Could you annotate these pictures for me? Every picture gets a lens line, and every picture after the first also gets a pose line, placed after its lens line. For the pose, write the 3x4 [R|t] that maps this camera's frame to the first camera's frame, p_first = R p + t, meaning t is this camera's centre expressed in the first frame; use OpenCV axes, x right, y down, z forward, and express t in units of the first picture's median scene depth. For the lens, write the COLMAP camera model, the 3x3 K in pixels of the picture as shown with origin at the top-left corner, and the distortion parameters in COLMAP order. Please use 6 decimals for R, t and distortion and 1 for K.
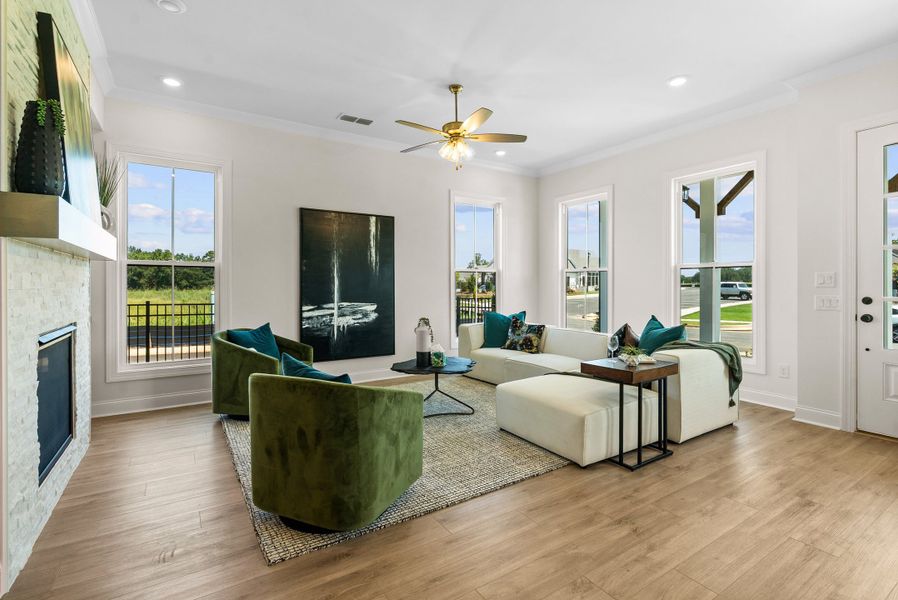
lens RADIAL K [[417.3, 0, 449.2], [0, 417.3, 292.0], [0, 0, 1]] dist [-0.005126, -0.000611]
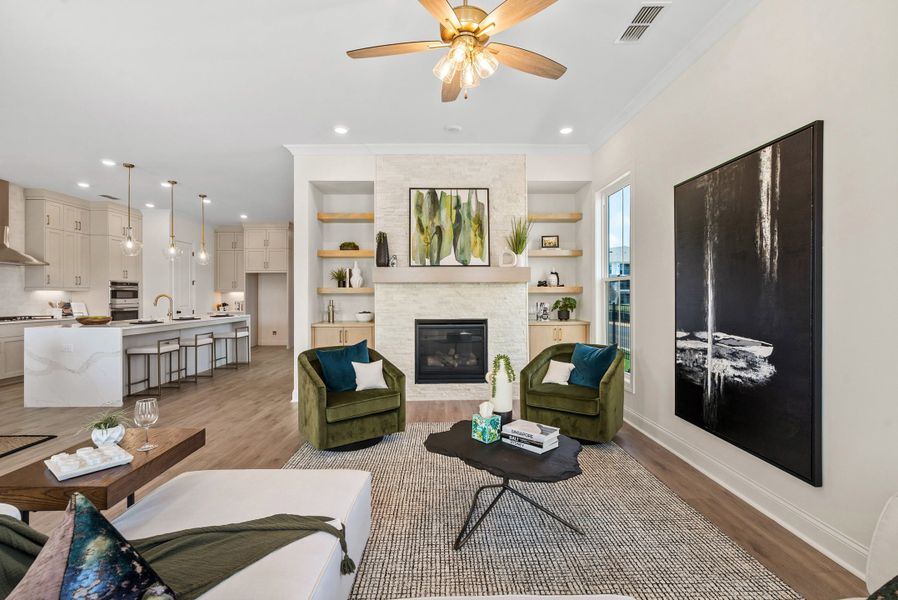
lens RADIAL K [[417.3, 0, 449.2], [0, 417.3, 297.0], [0, 0, 1]] dist [-0.005126, -0.000611]
pose [[-0.521116, 0.006966, -0.853458, 0.392891], [-0.009275, 0.999861, 0.013824, -0.025124], [0.853436, 0.015120, -0.520979, 0.986387]]
